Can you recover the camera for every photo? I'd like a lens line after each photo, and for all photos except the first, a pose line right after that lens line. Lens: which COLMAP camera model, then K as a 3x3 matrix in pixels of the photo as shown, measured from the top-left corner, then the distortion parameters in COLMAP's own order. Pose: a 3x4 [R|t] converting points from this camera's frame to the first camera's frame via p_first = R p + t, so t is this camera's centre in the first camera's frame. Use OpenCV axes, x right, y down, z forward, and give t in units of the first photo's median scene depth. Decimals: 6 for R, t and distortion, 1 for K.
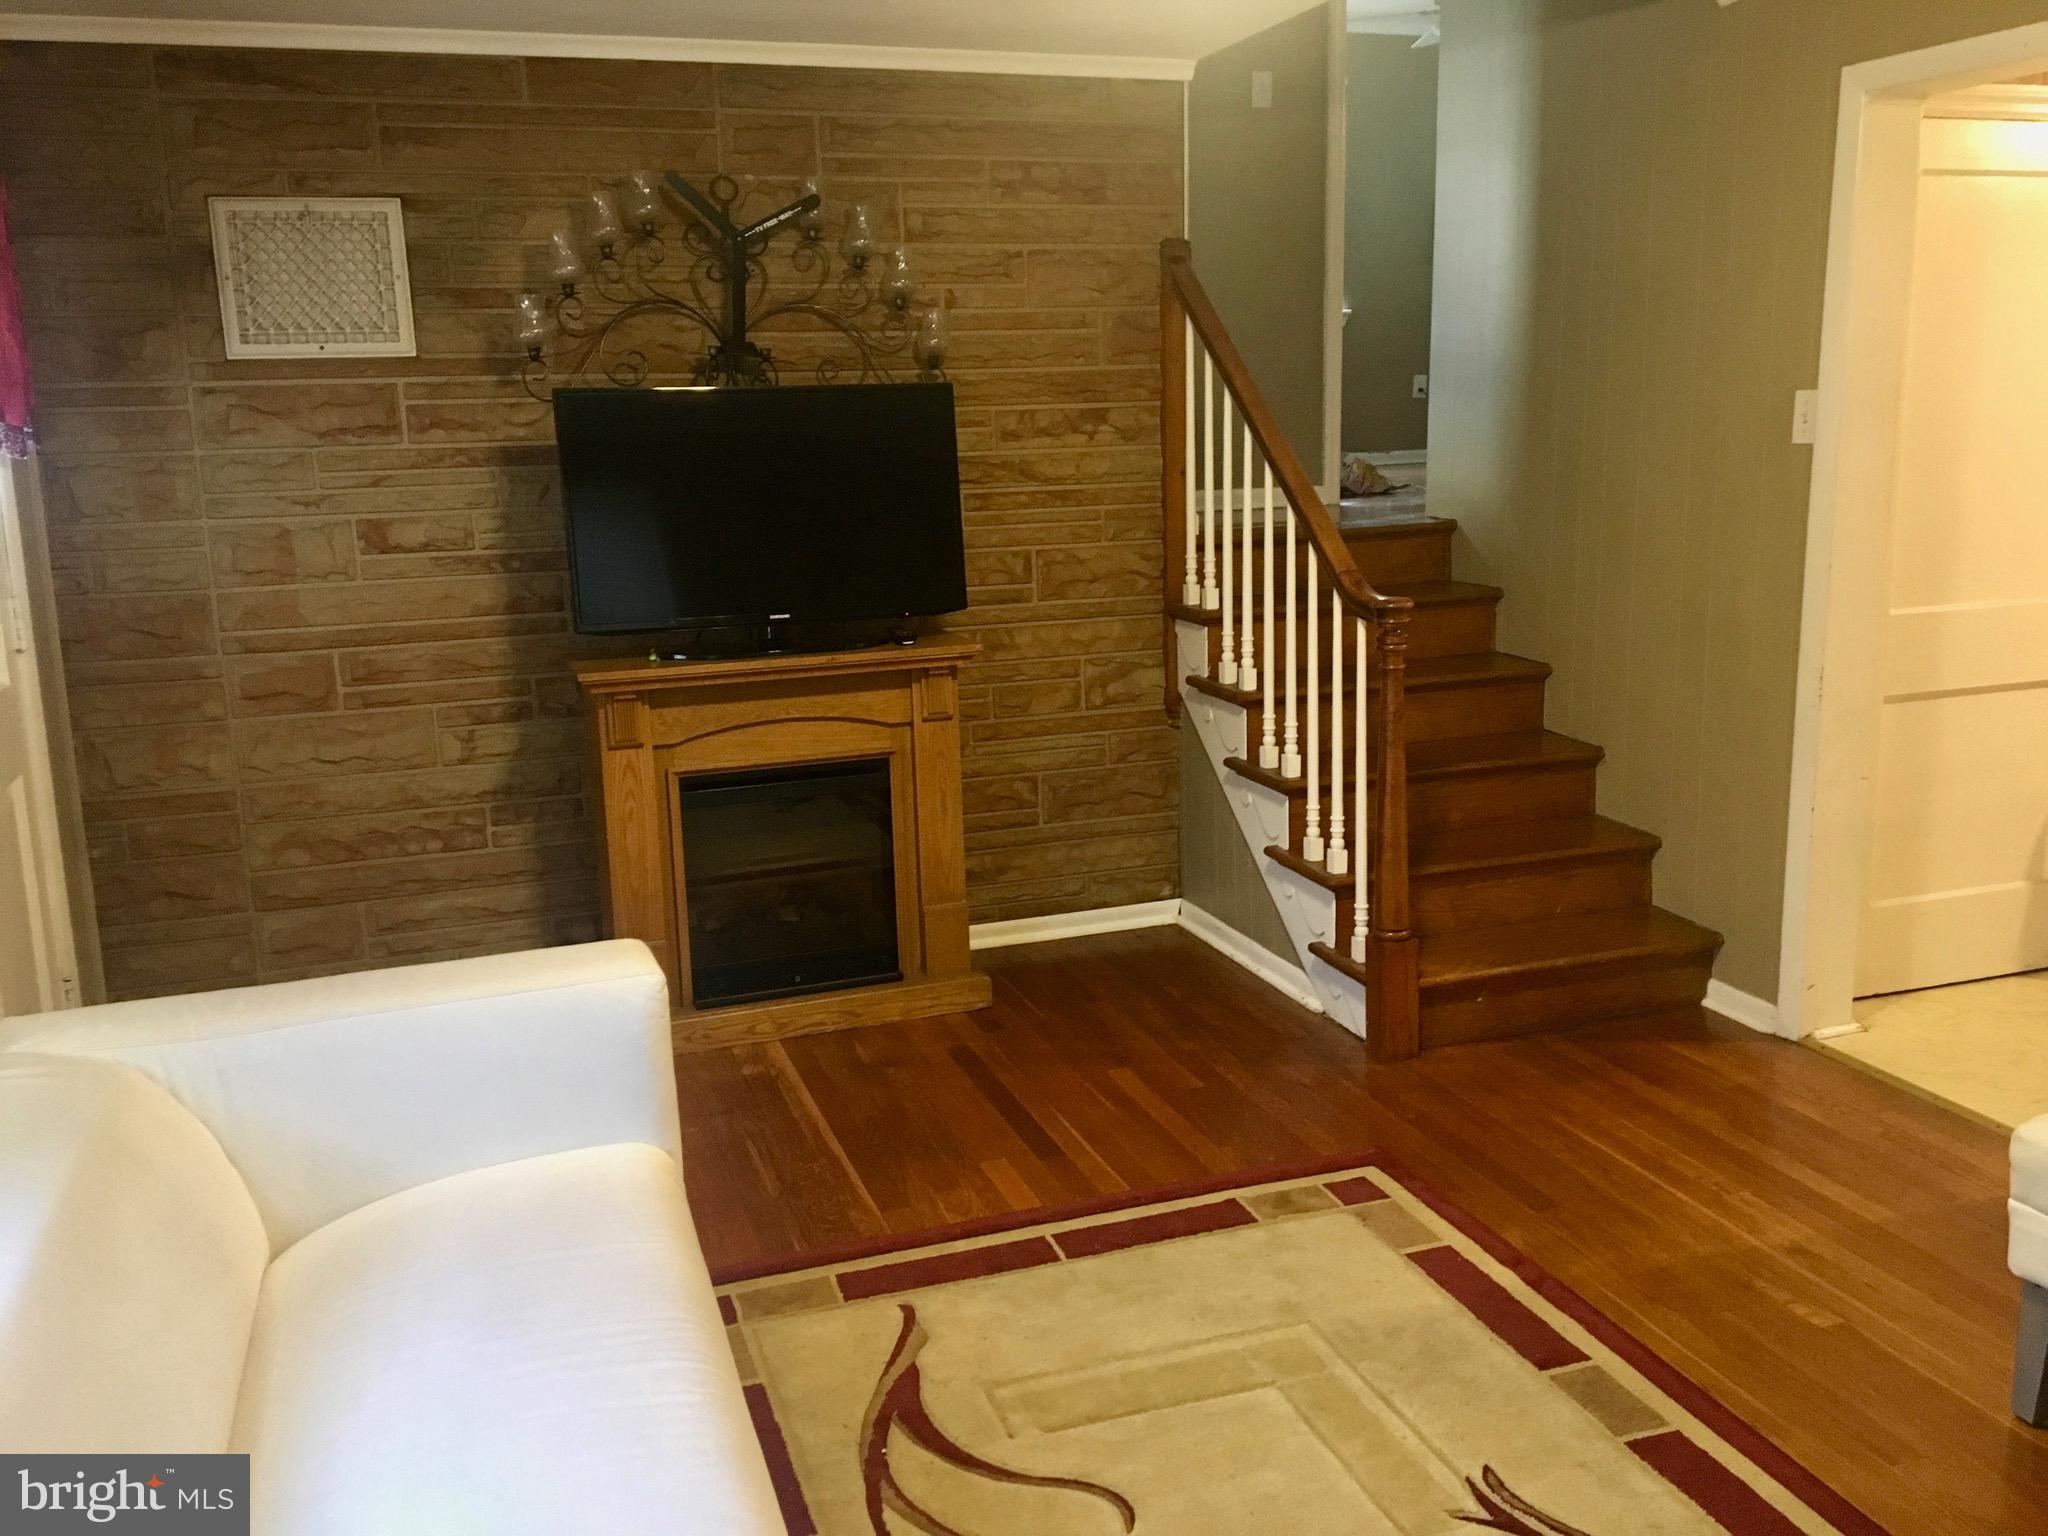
lens RADIAL K [[1737.2, 0, 1021.4], [0, 1737.2, 766.6], [0, 0, 1]] dist [0.045966, -0.030656]
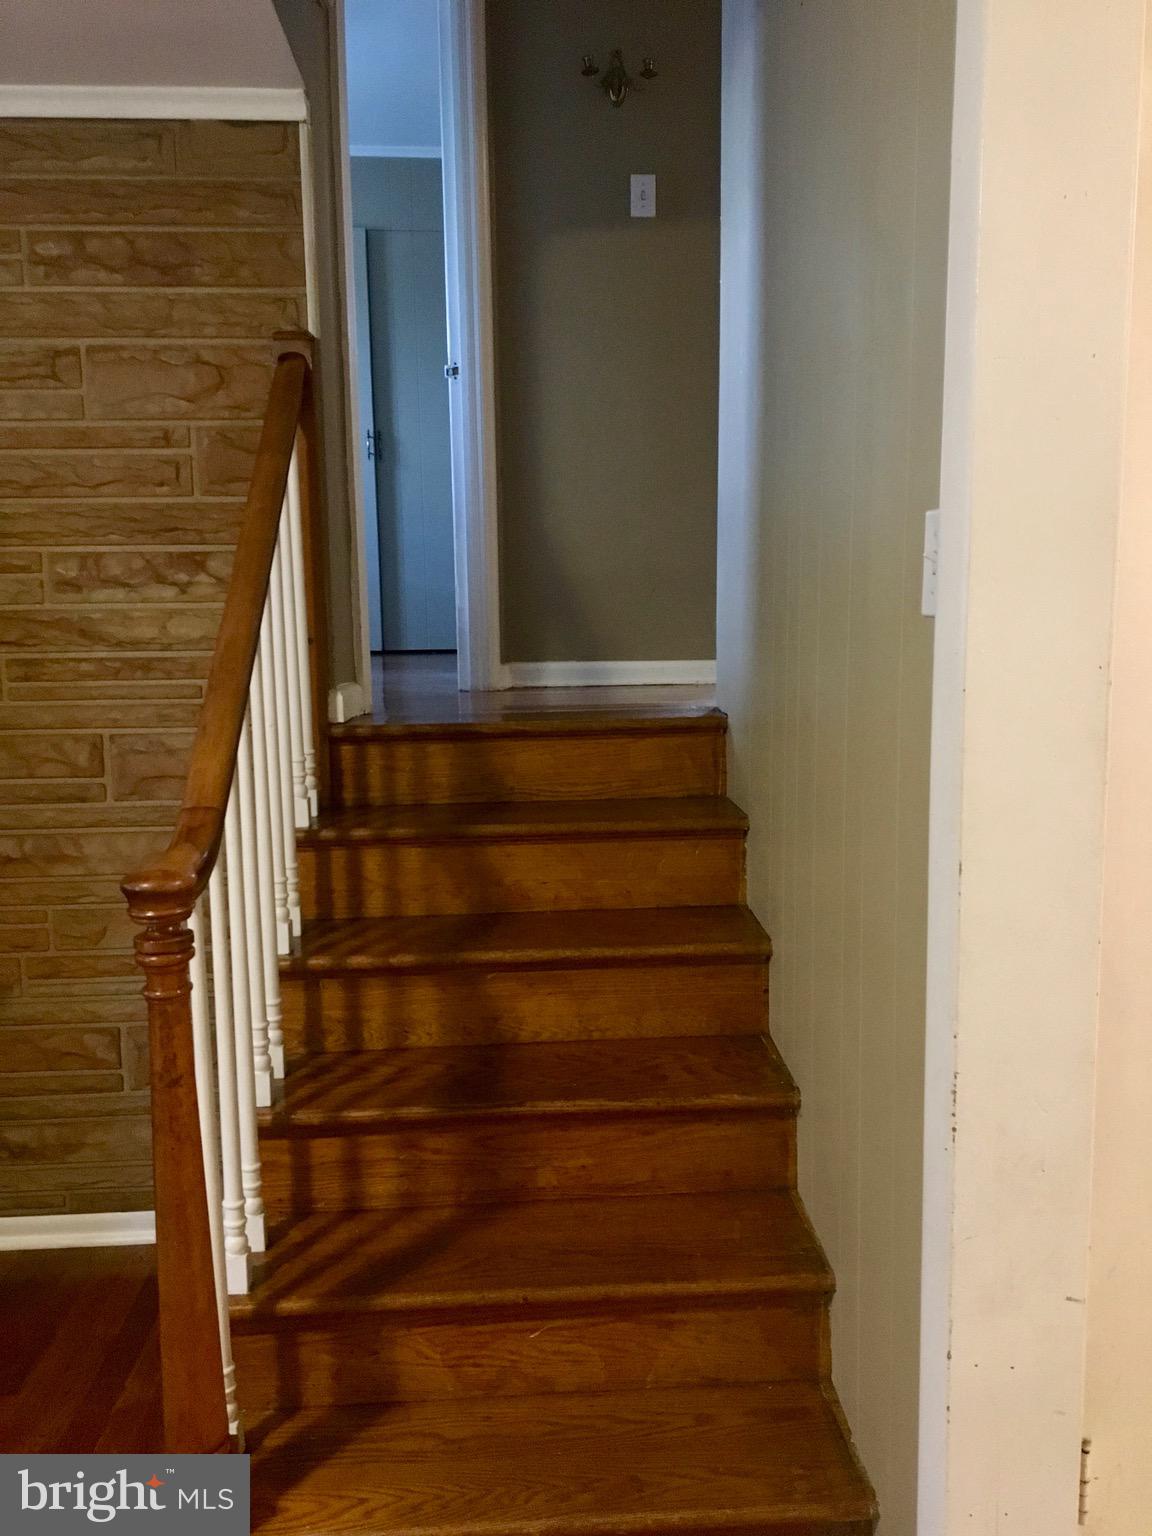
lens RADIAL K [[1302.9, 0, 633.0], [0, 1302.9, 747.5], [0, 0, 1]] dist [0.045966, -0.030656]
pose [[0.962652, 0.045573, -0.266880, 0.387103], [-0.066533, 0.995324, -0.070024, -0.094766], [0.262441, 0.085165, 0.961182, 0.512381]]
